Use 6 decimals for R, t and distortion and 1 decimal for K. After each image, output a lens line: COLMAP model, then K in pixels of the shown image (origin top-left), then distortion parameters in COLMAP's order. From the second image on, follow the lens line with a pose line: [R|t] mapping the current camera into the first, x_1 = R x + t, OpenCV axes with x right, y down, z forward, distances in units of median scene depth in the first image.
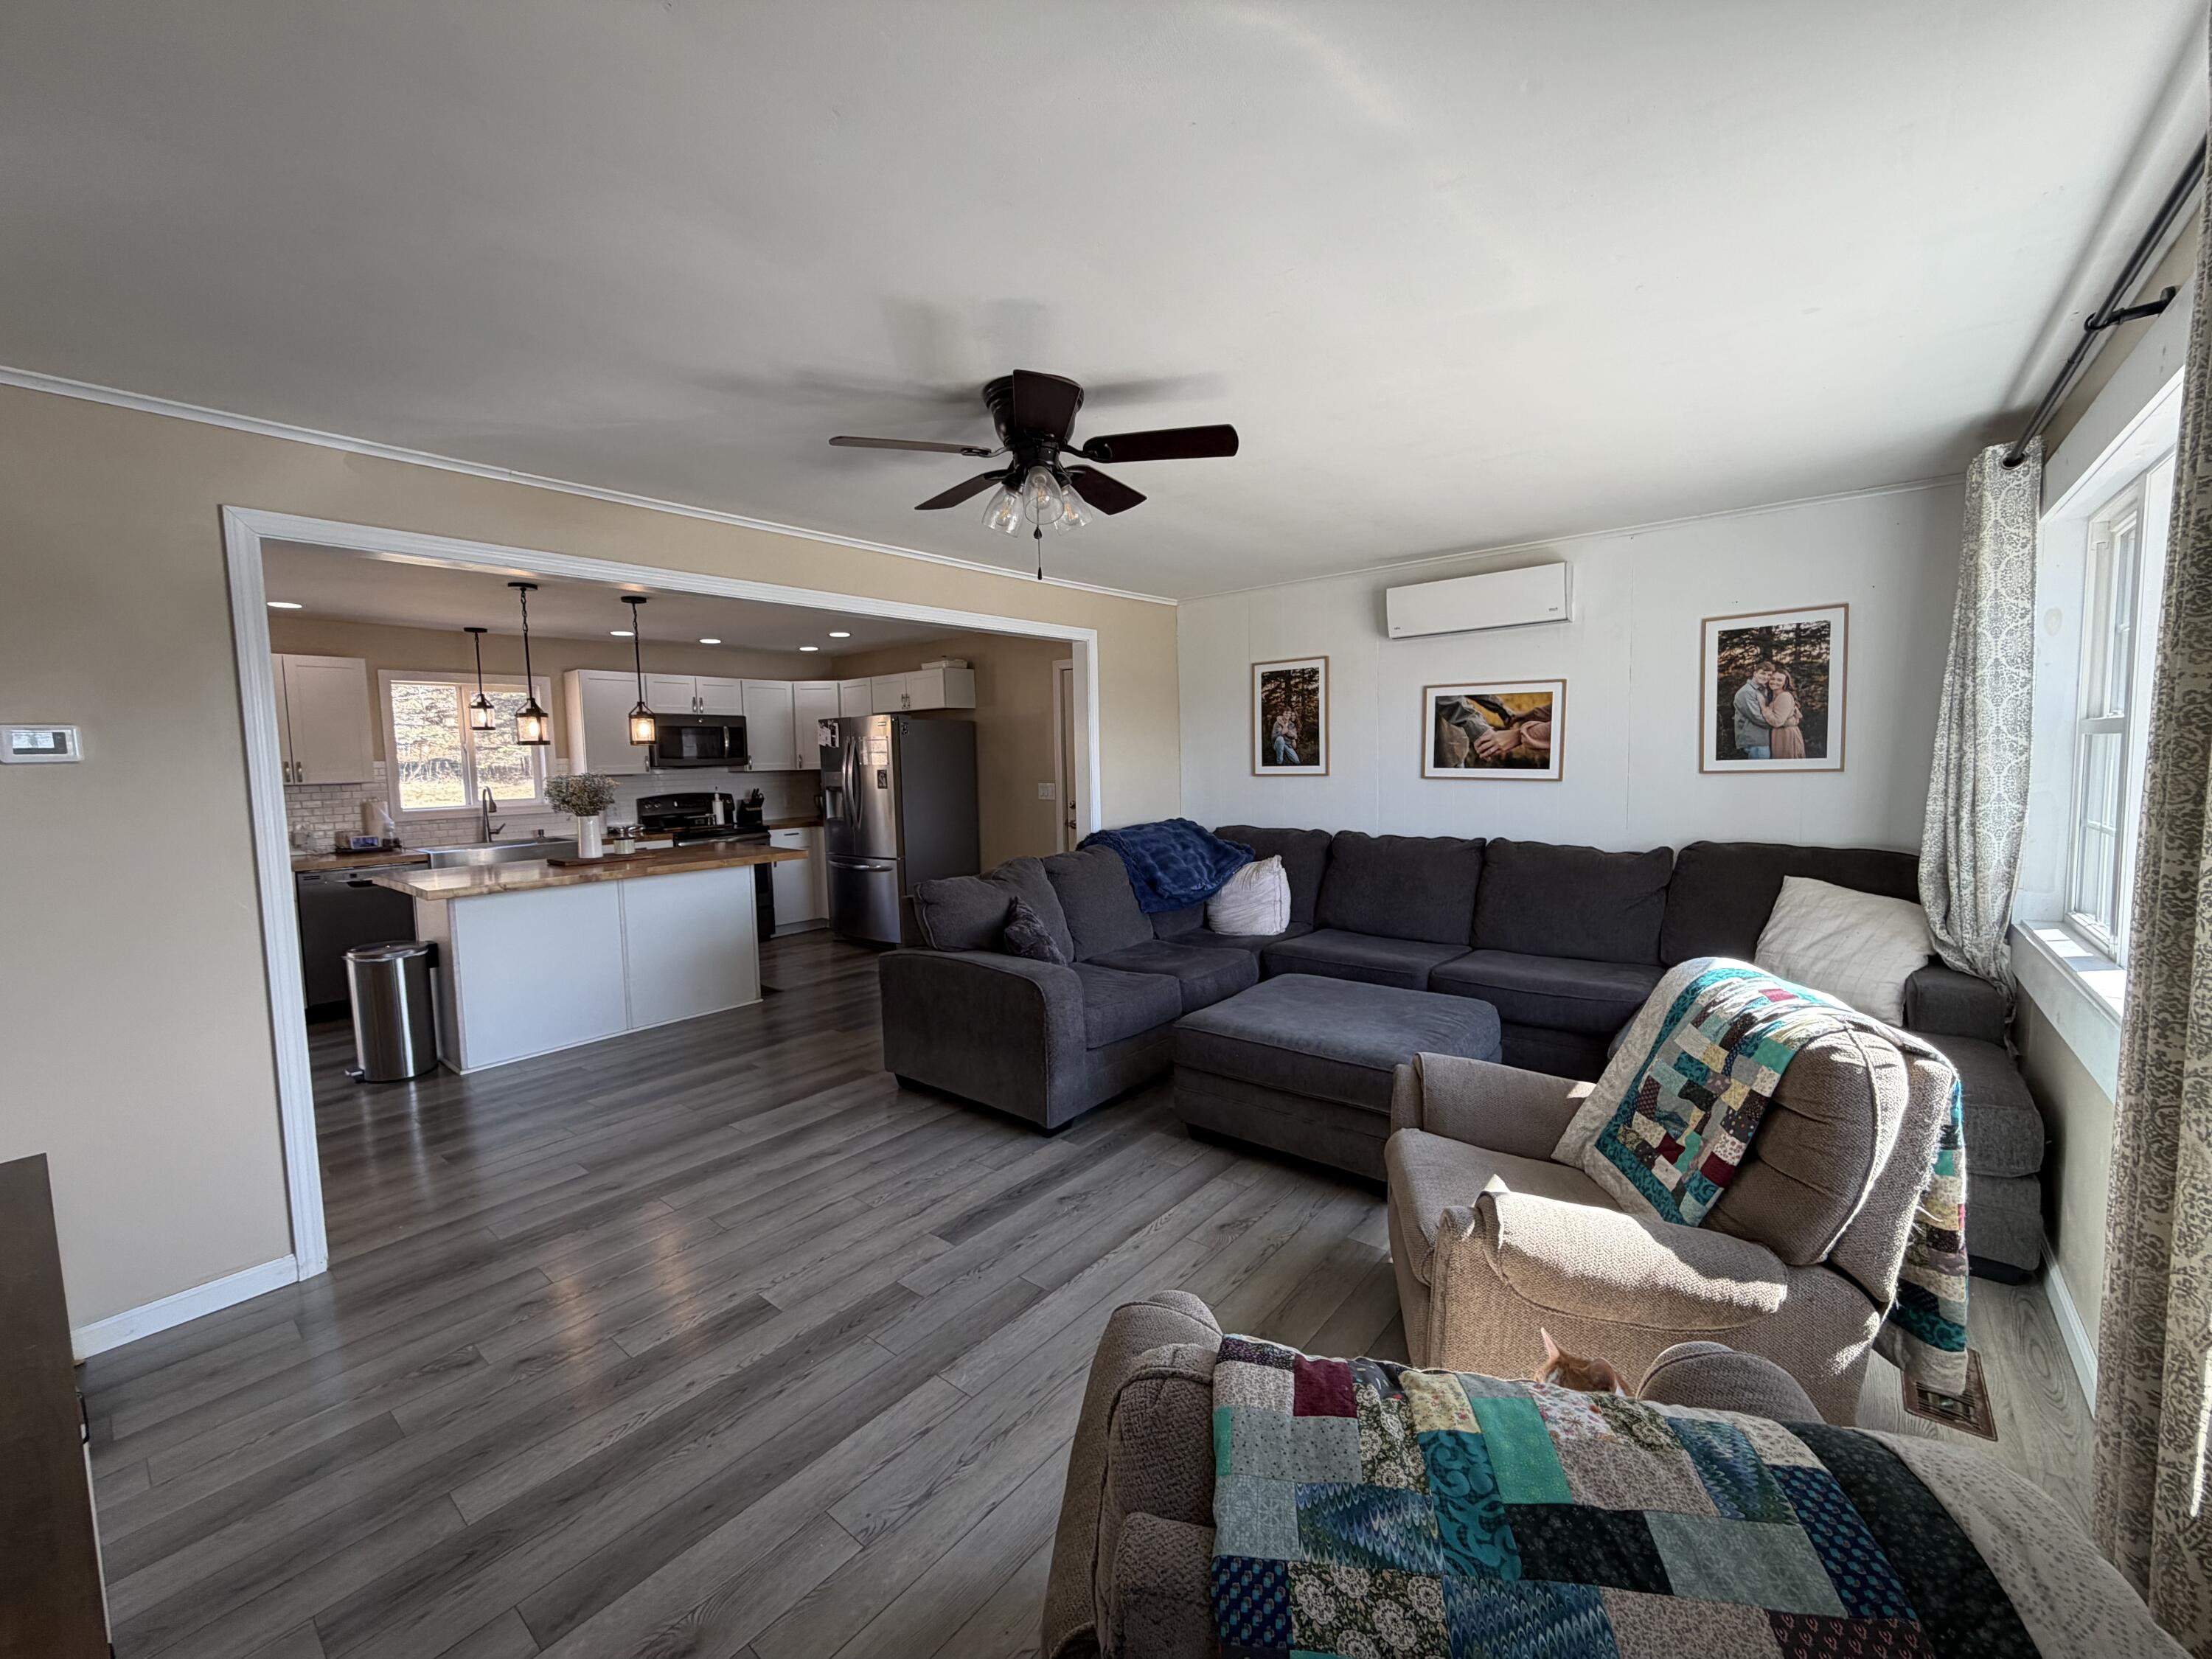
lens RADIAL K [[881.5, 0, 1107.1], [0, 881.5, 830.0], [0, 0, 1]] dist [0.000752, 0.000541]
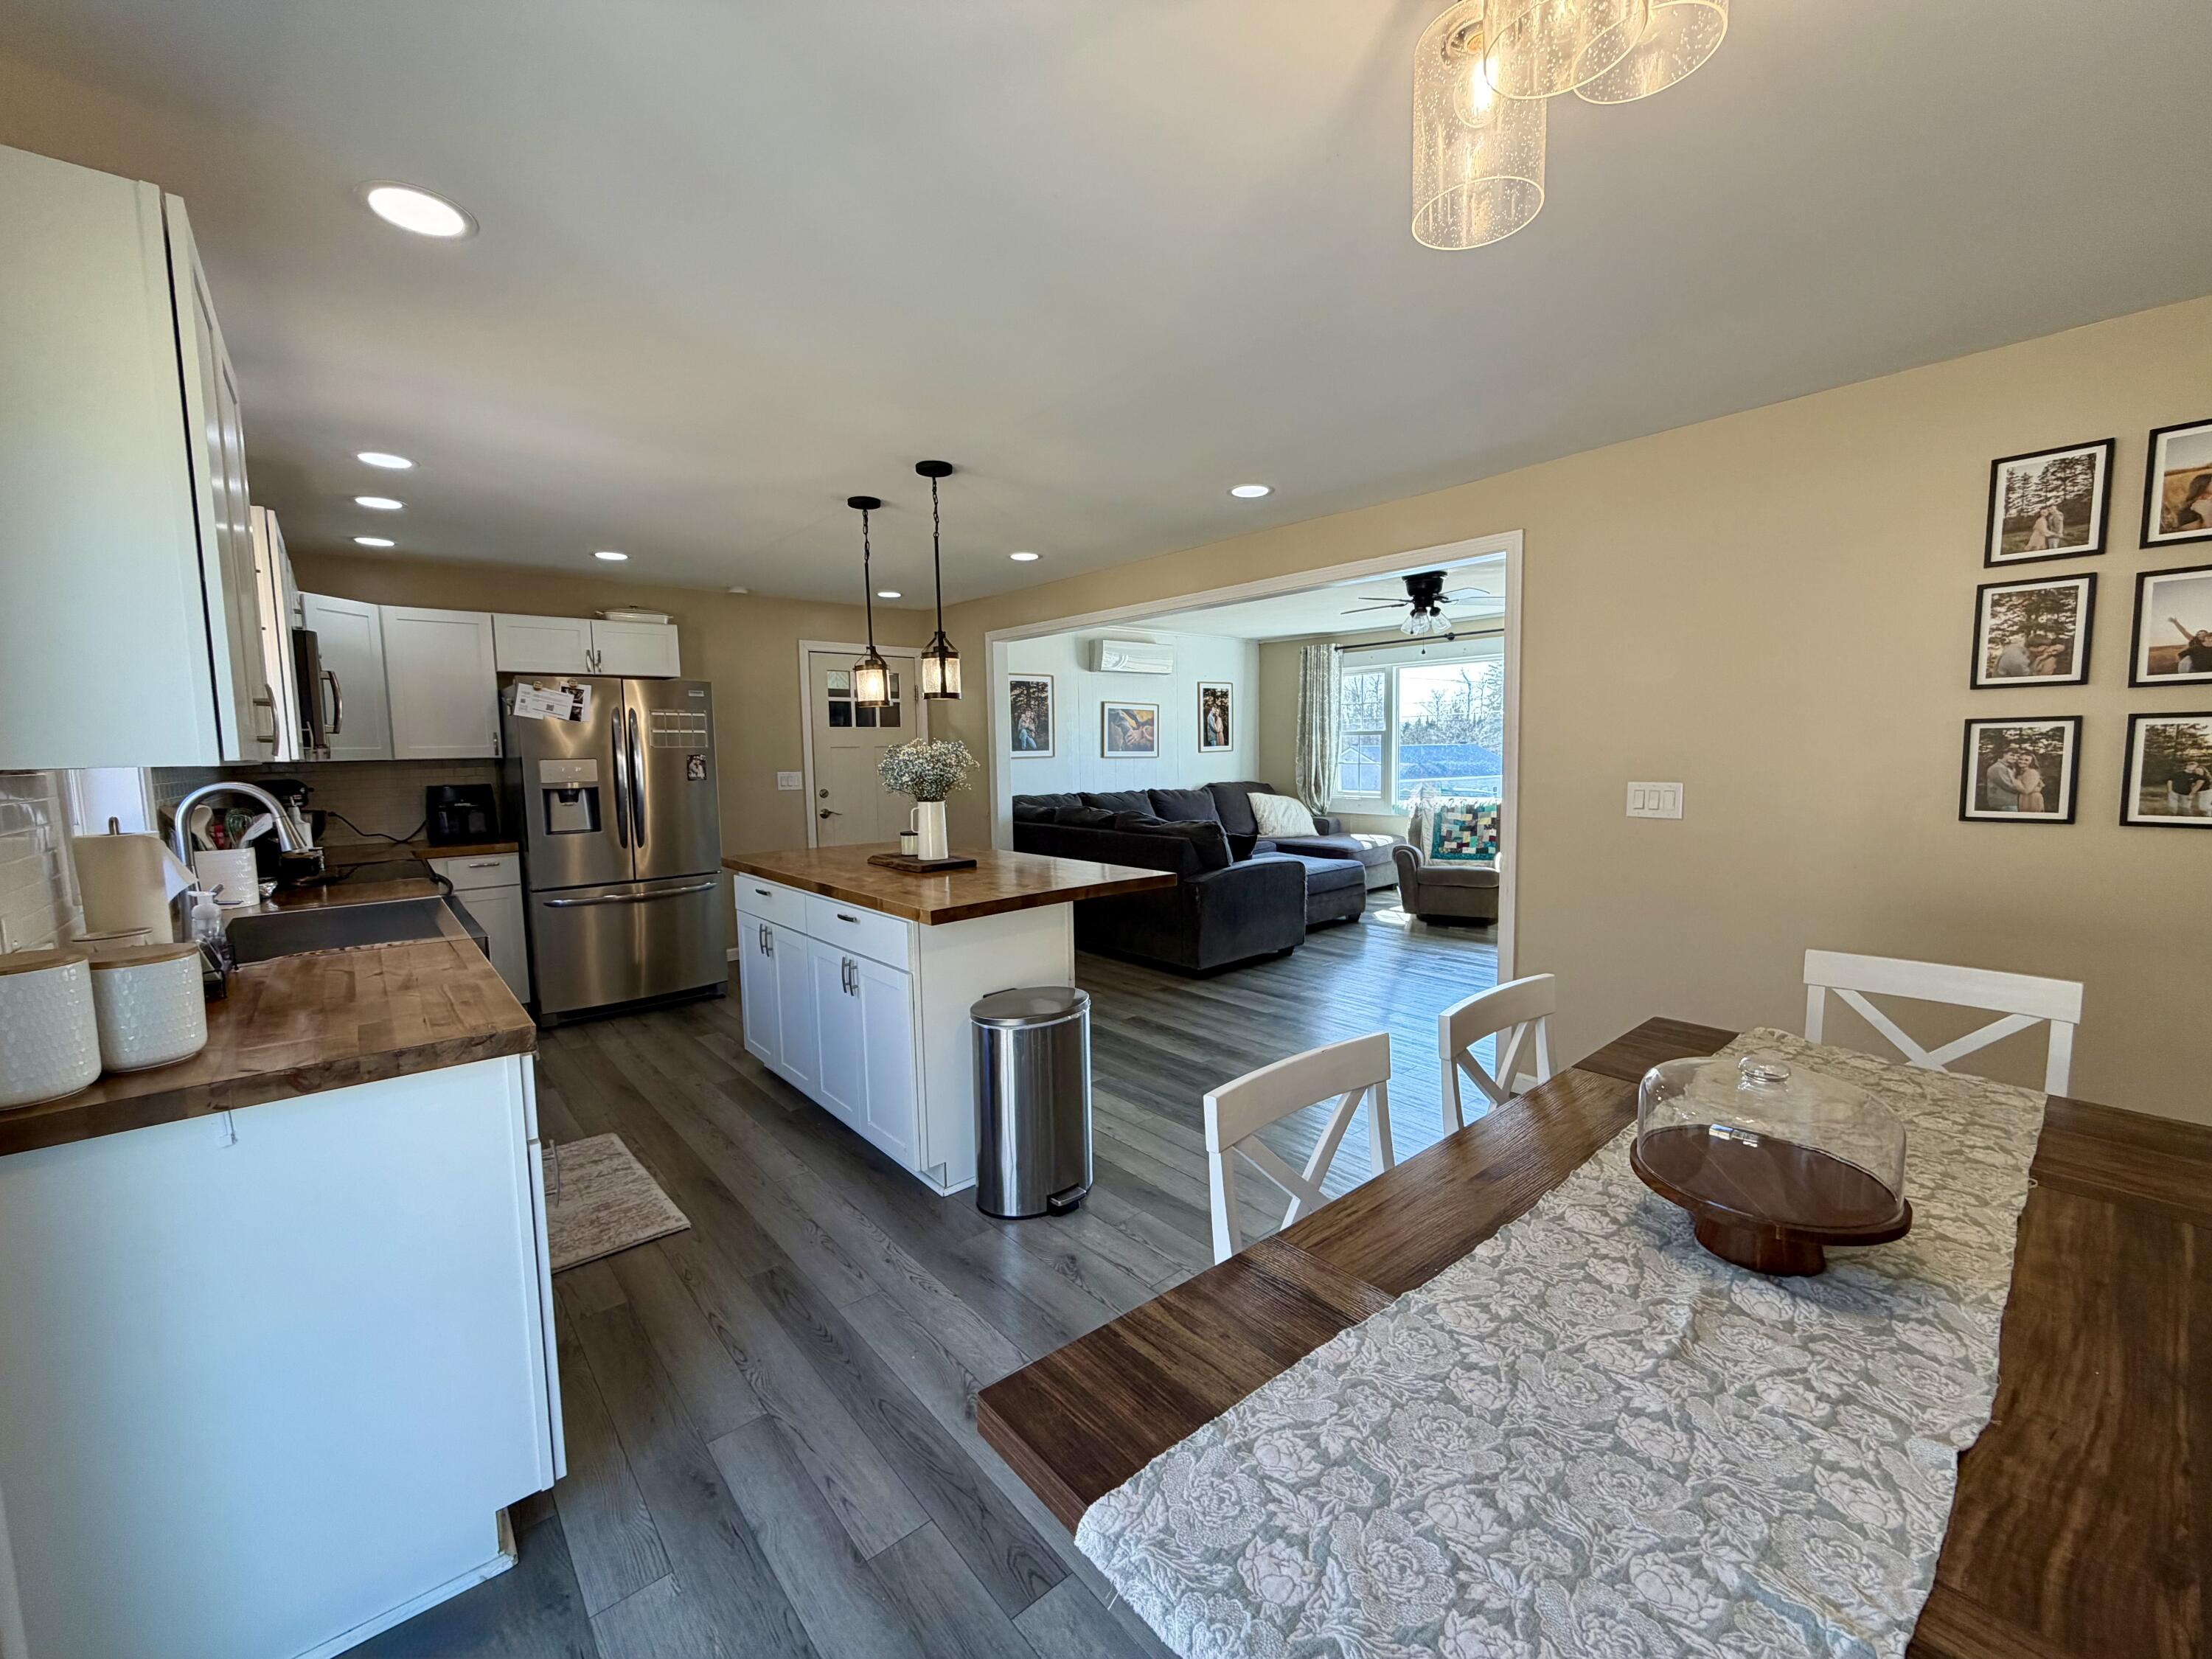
lens RADIAL K [[881.5, 0, 1106.7], [0, 881.5, 833.7], [0, 0, 1]] dist [0.000752, 0.000541]
pose [[0.165218, -0.078861, 0.983099, -1.285551], [0.097033, 0.993262, 0.063369, -0.022077], [-0.981472, 0.084923, 0.171756, 0.738655]]
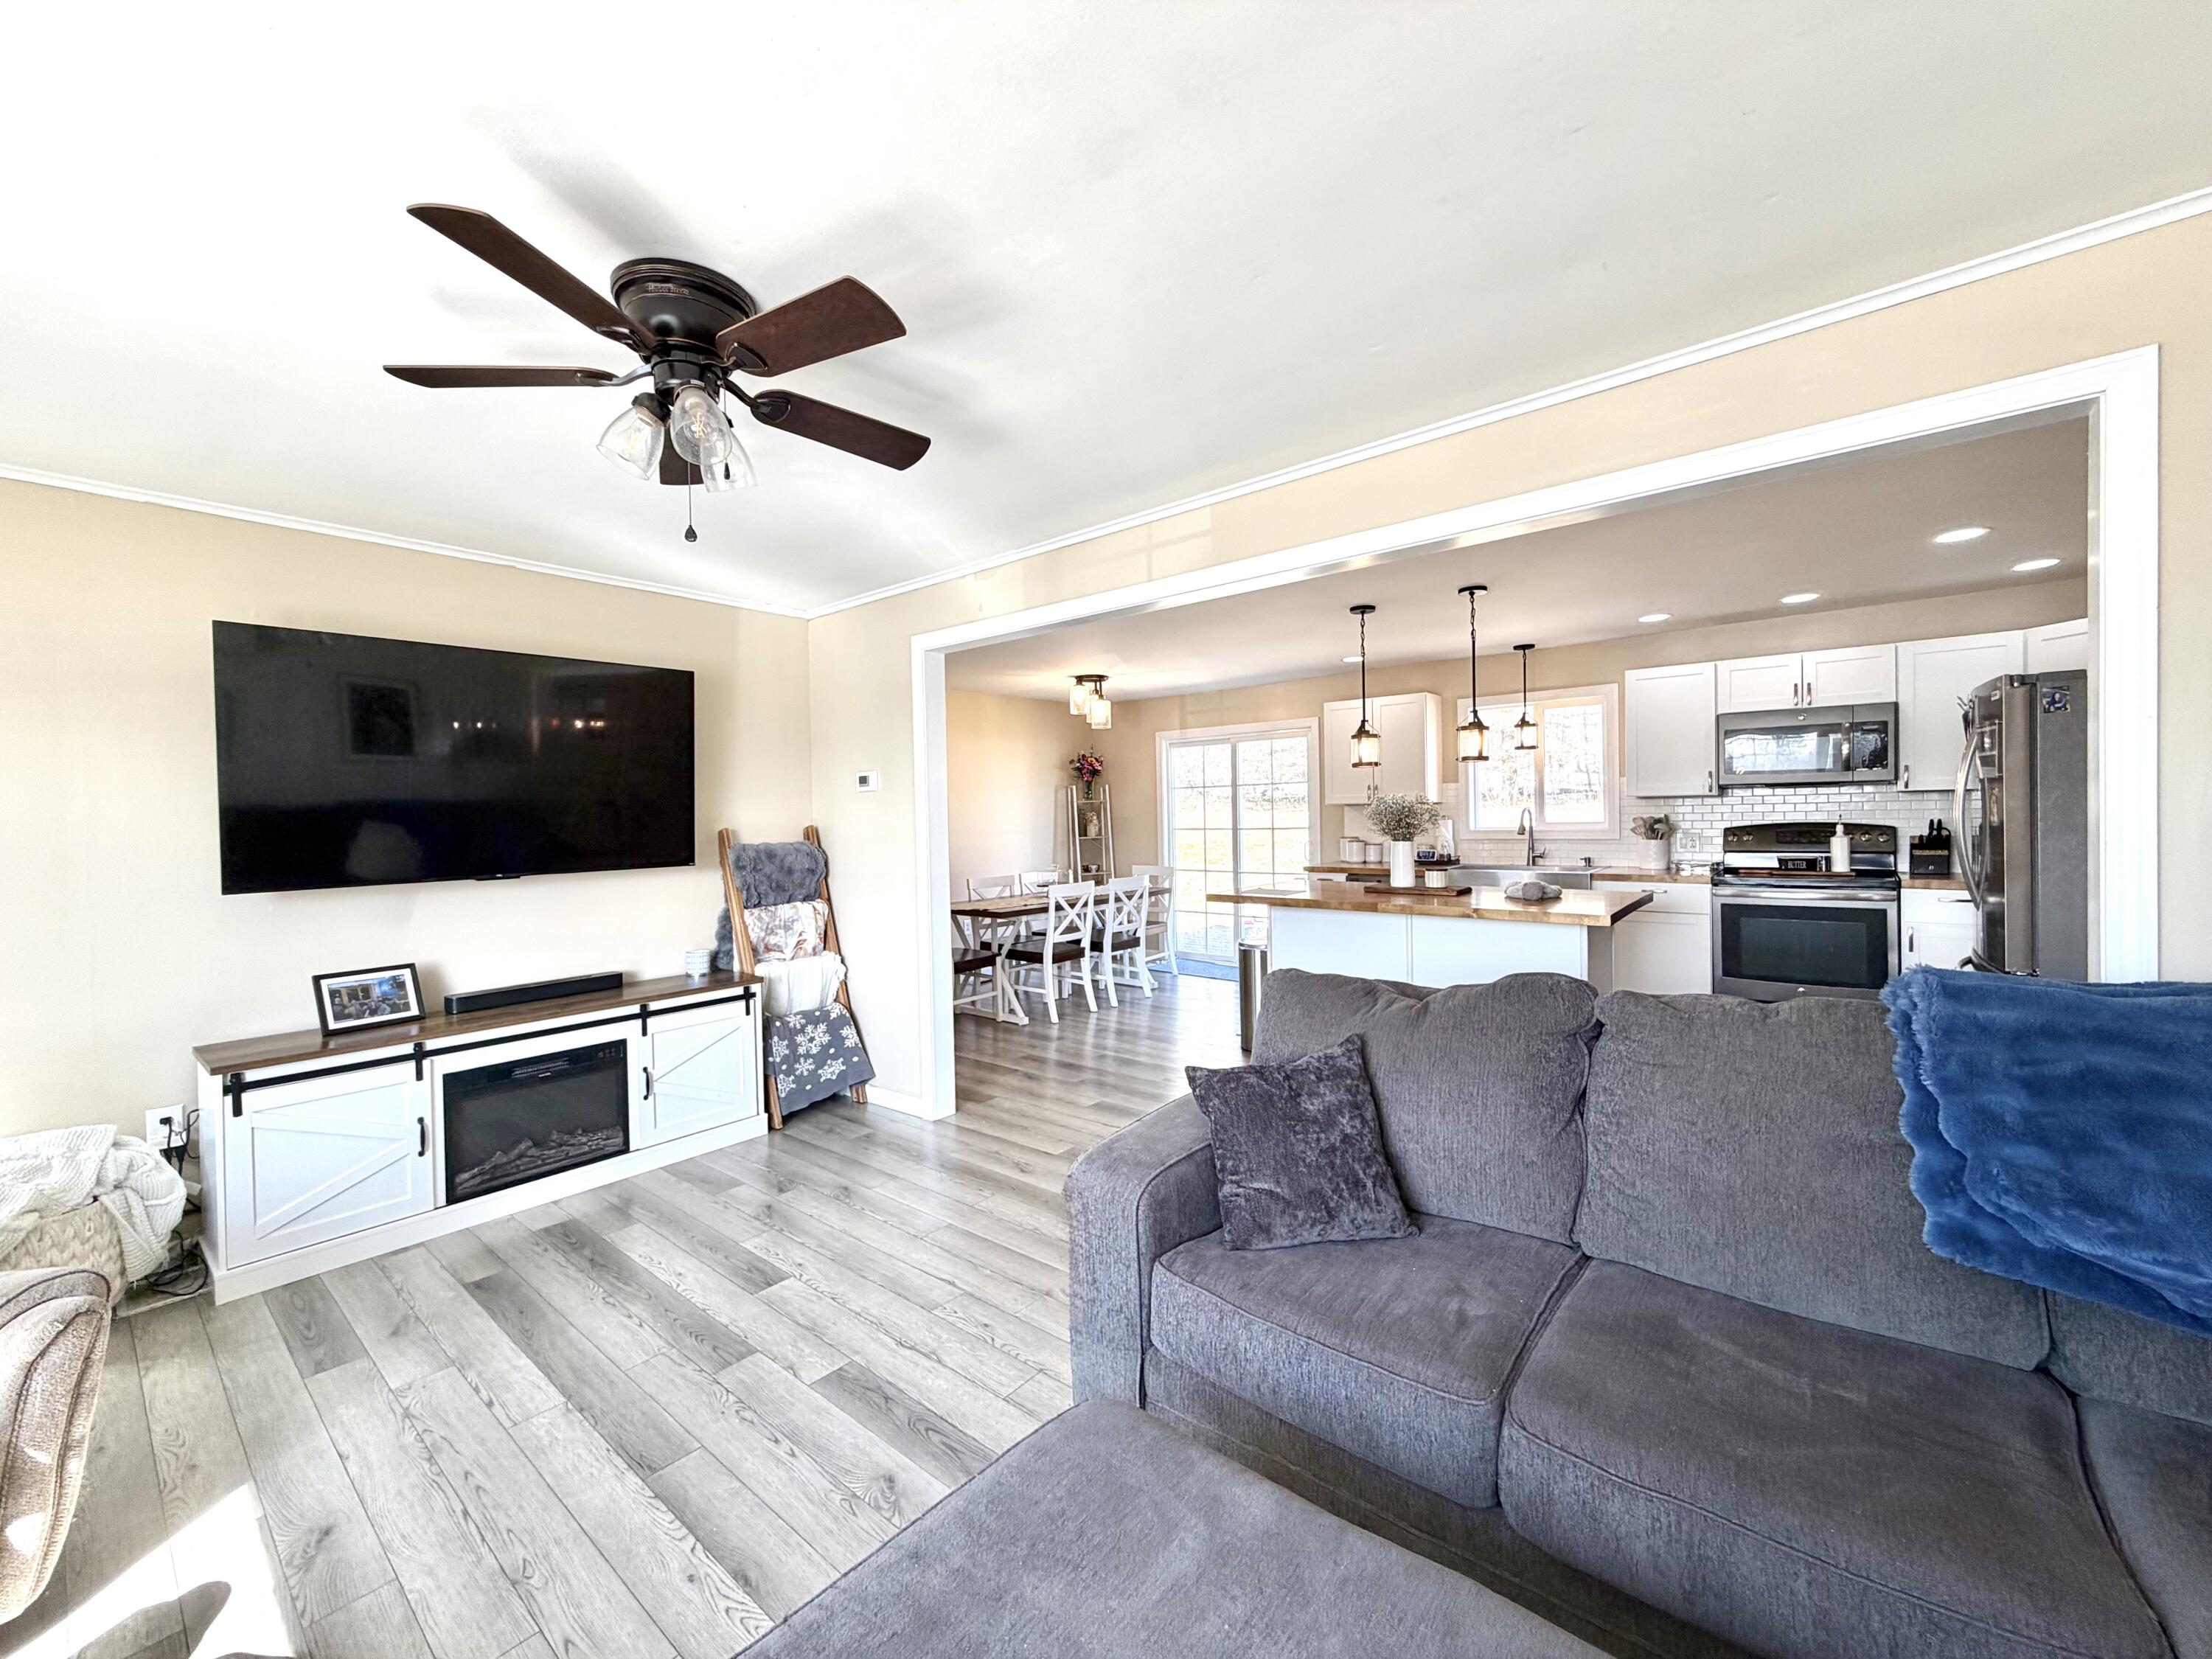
lens RADIAL K [[881.5, 0, 1099.5], [0, 881.5, 823.2], [0, 0, 1]] dist [0.000752, 0.000541]
pose [[-0.015488, 0.033892, -0.999305, 0.343819], [-0.061081, 0.997527, 0.034778, -0.047874], [0.998013, 0.061577, -0.013380, 0.697709]]
